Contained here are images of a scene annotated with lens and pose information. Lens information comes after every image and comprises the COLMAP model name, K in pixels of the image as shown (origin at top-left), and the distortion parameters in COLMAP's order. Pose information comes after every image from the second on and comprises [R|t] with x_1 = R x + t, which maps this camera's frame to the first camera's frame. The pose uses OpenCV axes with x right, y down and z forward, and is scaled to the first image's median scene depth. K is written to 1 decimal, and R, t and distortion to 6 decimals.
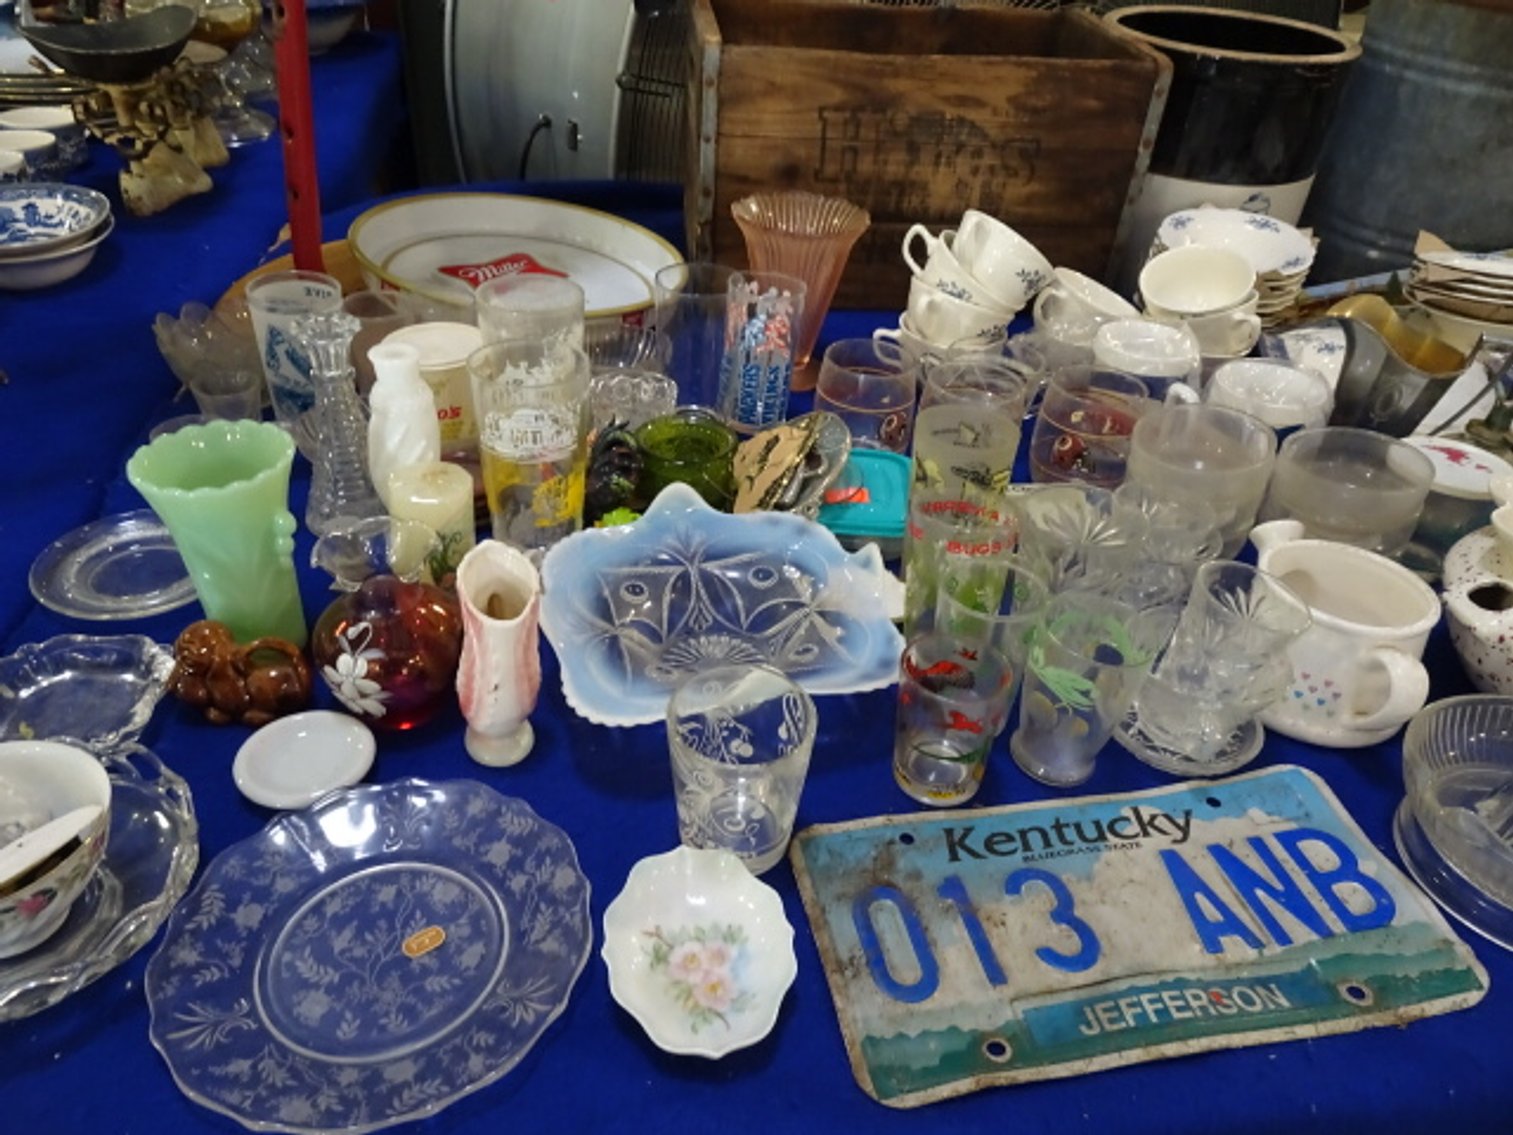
lens RADIAL K [[1052.7, 0, 756.5], [0, 1052.7, 570.7], [0, 0, 1]] dist [0.016477, -0.002772]
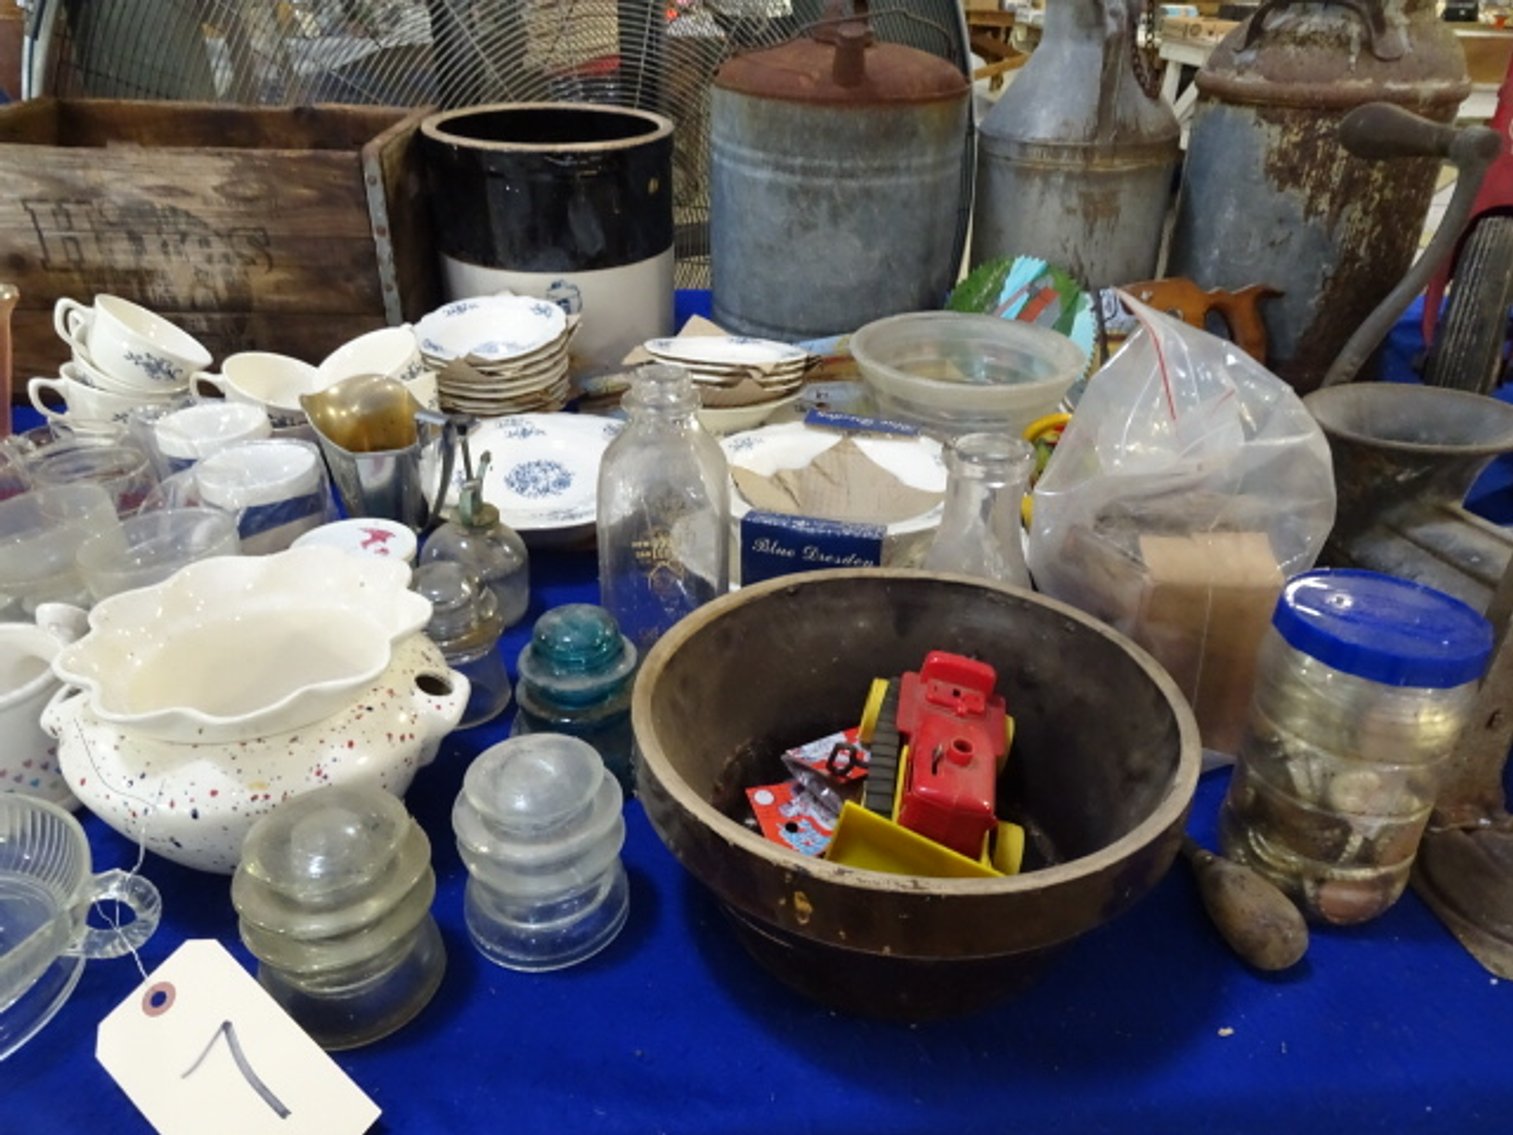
lens RADIAL K [[1052.7, 0, 756.9], [0, 1052.7, 563.7], [0, 0, 1]] dist [0.016477, -0.002772]
pose [[0.996224, 0.008429, -0.086404, 0.824206], [-0.017189, 0.994723, -0.101149, -0.001704], [0.085096, 0.102253, 0.991112, 0.087040]]
